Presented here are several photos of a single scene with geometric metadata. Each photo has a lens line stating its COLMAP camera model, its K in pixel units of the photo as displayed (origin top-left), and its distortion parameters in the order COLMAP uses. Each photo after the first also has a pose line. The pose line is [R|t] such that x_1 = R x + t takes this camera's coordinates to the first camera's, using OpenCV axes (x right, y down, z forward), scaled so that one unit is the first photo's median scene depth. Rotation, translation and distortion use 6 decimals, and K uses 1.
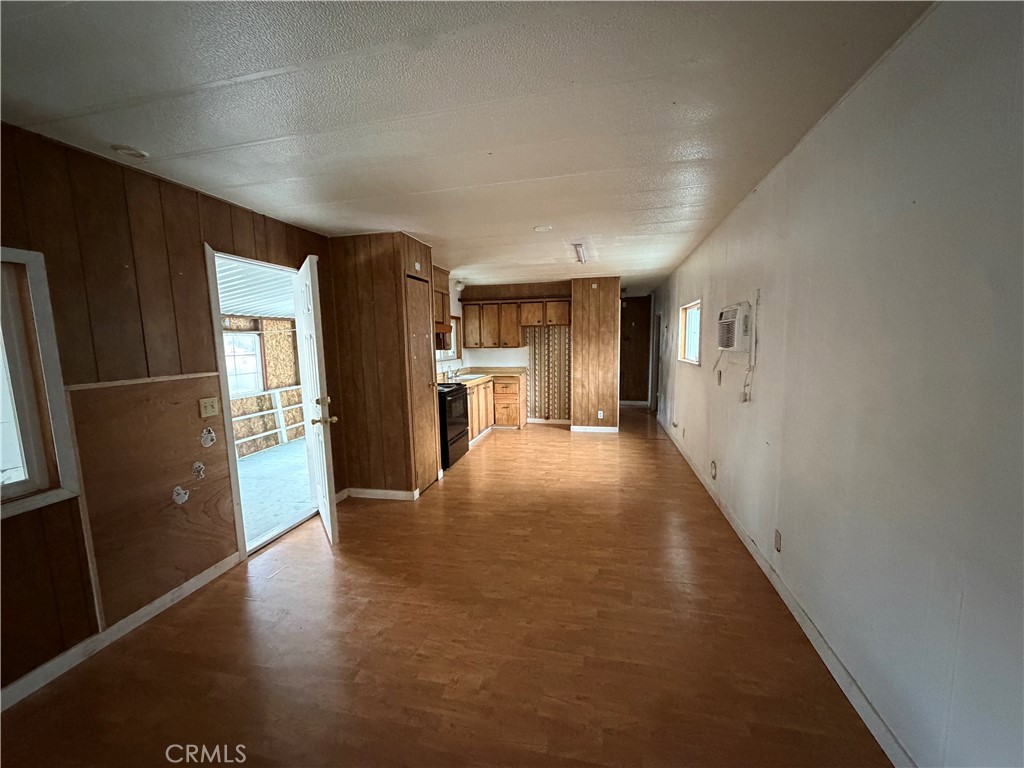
lens RADIAL K [[405.7, 0, 516.9], [0, 405.7, 385.2], [0, 0, 1]] dist [-0.000429, 0.000136]
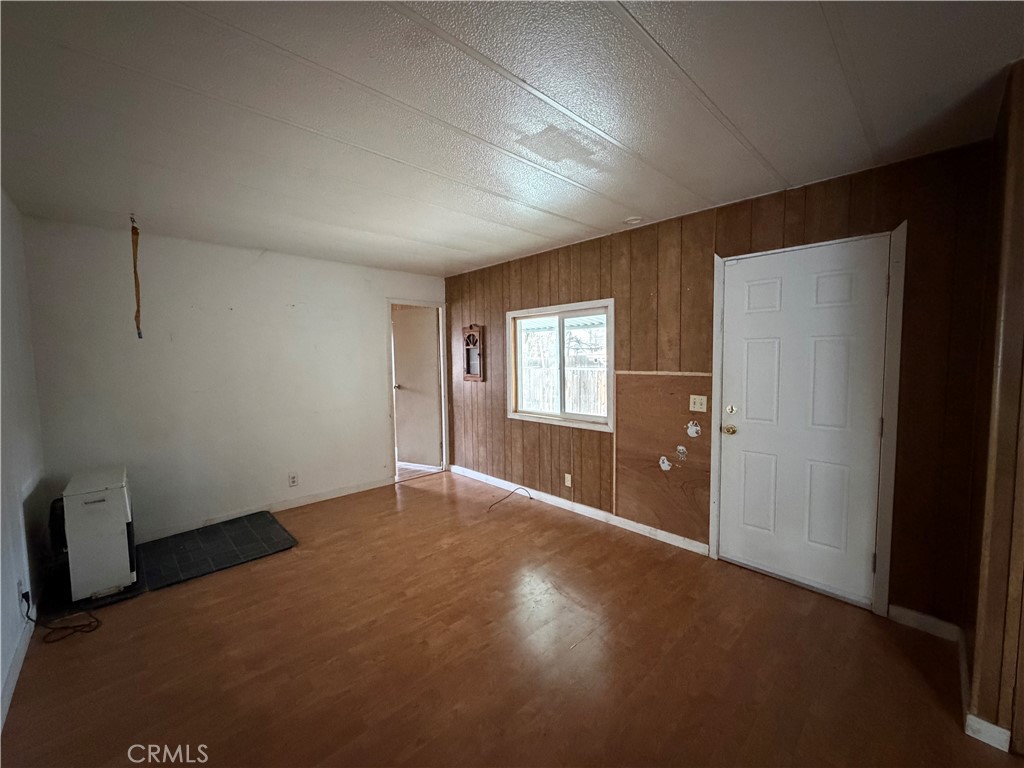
lens RADIAL K [[405.7, 0, 512.0], [0, 405.7, 380.7], [0, 0, 1]] dist [-0.000429, 0.000136]
pose [[-0.555007, 0.087830, -0.827196, 0.128097], [-0.072610, 0.985500, 0.153356, -0.040225], [0.828671, 0.145176, -0.540582, 0.329113]]
